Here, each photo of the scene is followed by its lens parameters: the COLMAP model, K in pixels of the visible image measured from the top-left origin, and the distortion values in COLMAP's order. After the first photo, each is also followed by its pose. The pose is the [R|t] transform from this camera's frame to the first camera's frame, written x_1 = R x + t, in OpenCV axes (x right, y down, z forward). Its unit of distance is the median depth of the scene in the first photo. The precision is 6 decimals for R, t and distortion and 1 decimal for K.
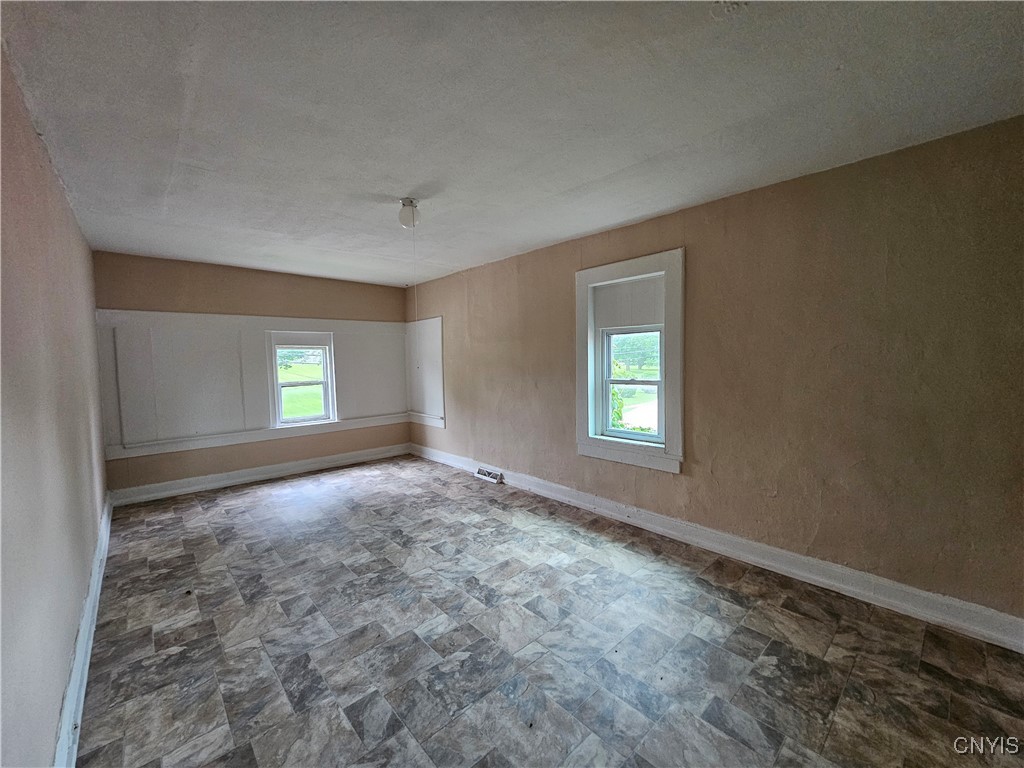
lens RADIAL K [[416.6, 0, 512.0], [0, 416.6, 384.0], [0, 0, 1]] dist [-0.000479, 0.000298]
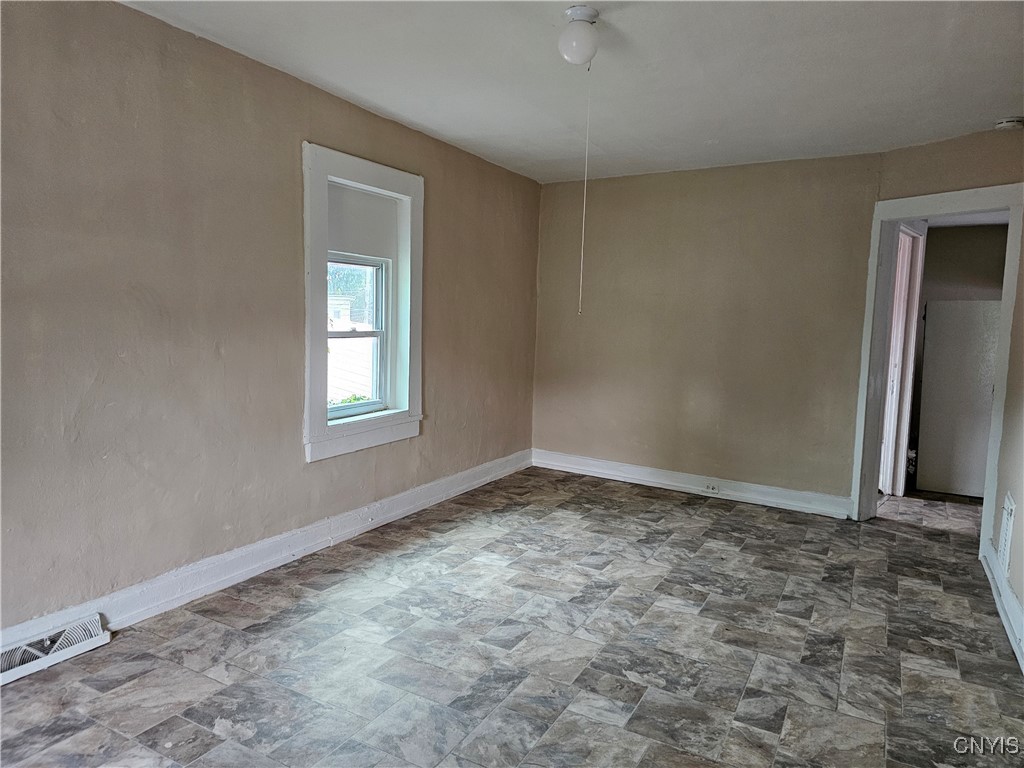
lens RADIAL K [[685.7, 0, 510.2], [0, 685.7, 372.0], [0, 0, 1]] dist [0.062274, -0.058524]
pose [[-0.329287, -0.075308, 0.941222, -1.100228], [0.034083, 0.995217, 0.091552, -0.046842], [-0.943614, 0.062227, -0.325146, 1.385445]]
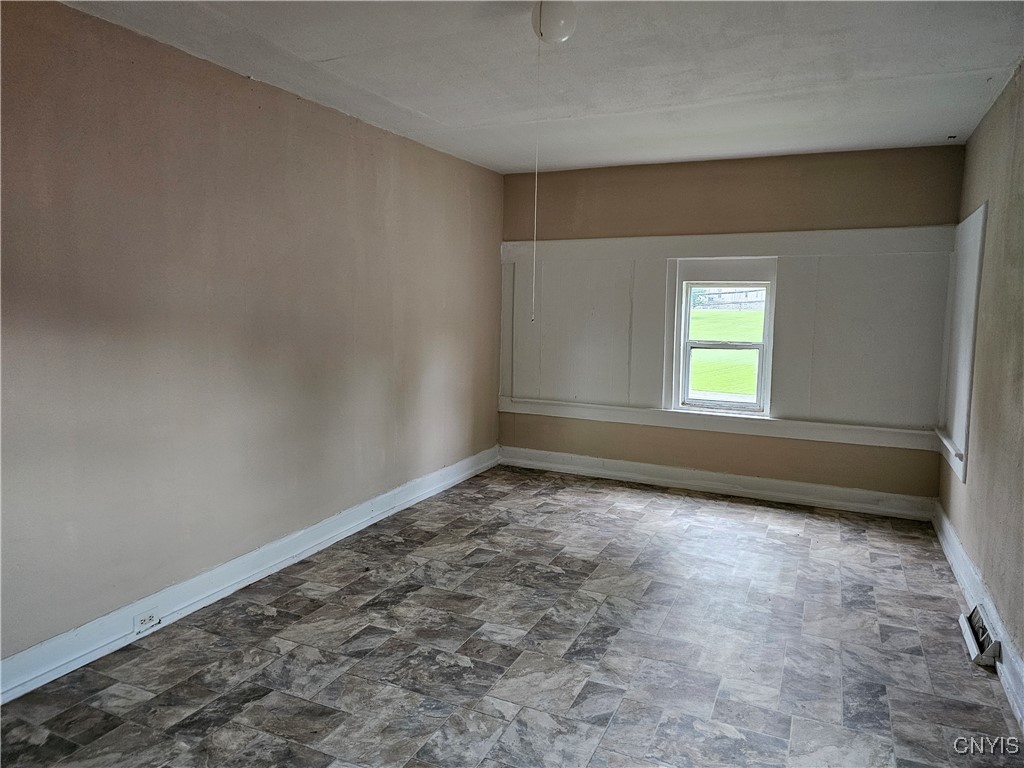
lens RADIAL K [[685.7, 0, 510.2], [0, 685.7, 372.0], [0, 0, 1]] dist [0.062274, -0.058524]
pose [[0.383237, 0.114211, -0.916562, 0.533526], [-0.081646, 0.992630, 0.089552, -0.048325], [0.920034, 0.040514, 0.389737, 0.628459]]
